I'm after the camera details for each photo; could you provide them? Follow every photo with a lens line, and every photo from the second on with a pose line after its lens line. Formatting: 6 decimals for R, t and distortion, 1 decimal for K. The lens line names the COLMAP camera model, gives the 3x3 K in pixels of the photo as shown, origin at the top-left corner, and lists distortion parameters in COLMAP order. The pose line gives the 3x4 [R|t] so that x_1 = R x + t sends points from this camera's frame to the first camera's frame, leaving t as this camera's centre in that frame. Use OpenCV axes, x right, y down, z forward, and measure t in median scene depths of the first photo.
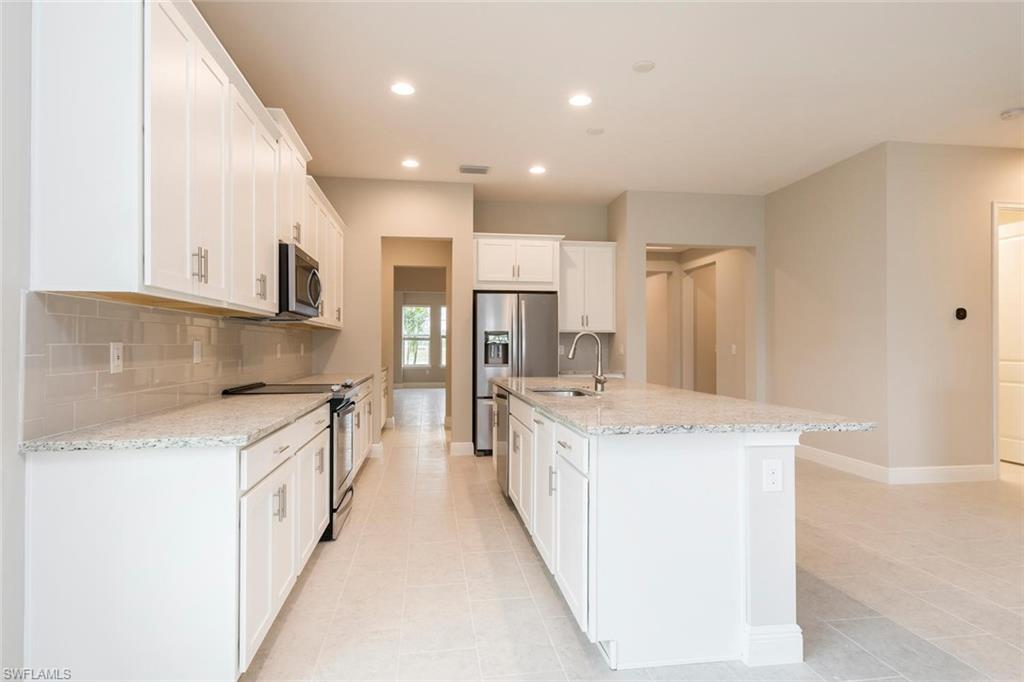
lens RADIAL K [[547.3, 0, 506.2], [0, 547.3, 347.1], [0, 0, 1]] dist [0.013696, -0.000492]
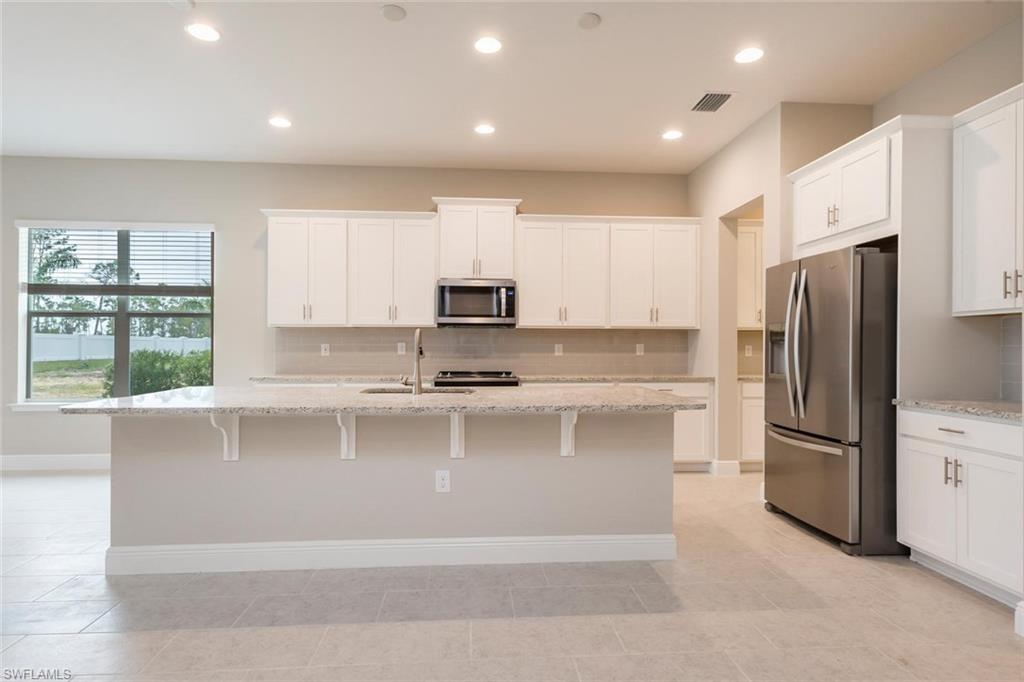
lens RADIAL K [[547.3, 0, 506.2], [0, 547.3, 347.1], [0, 0, 1]] dist [0.013696, -0.000492]
pose [[-0.073408, 0.003417, -0.997296, 0.650019], [-0.005983, 0.999975, 0.003867, -0.002435], [0.997284, 0.006251, -0.073386, 0.741244]]
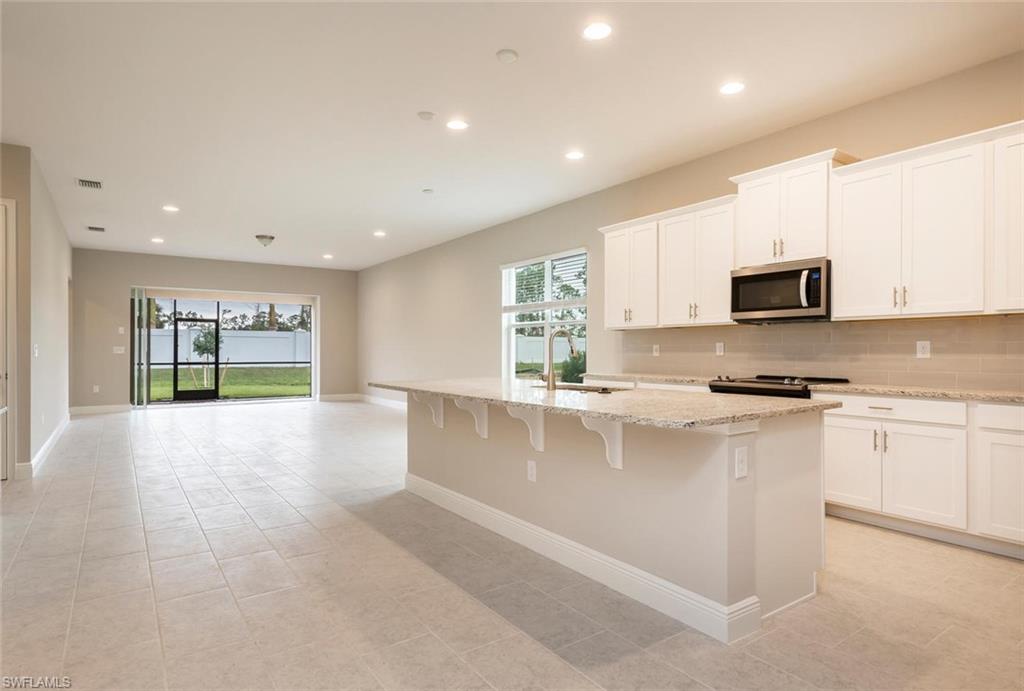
lens RADIAL K [[560.4, 0, 512.0], [0, 560.4, 345.5], [0, 0, 1]] dist [-0.003572, -0.000437]
pose [[-0.892403, 0.000221, -0.451240, 0.416225], [0.002581, 0.999986, -0.004613, 0.002650], [0.451232, -0.005281, -0.892391, 1.133066]]
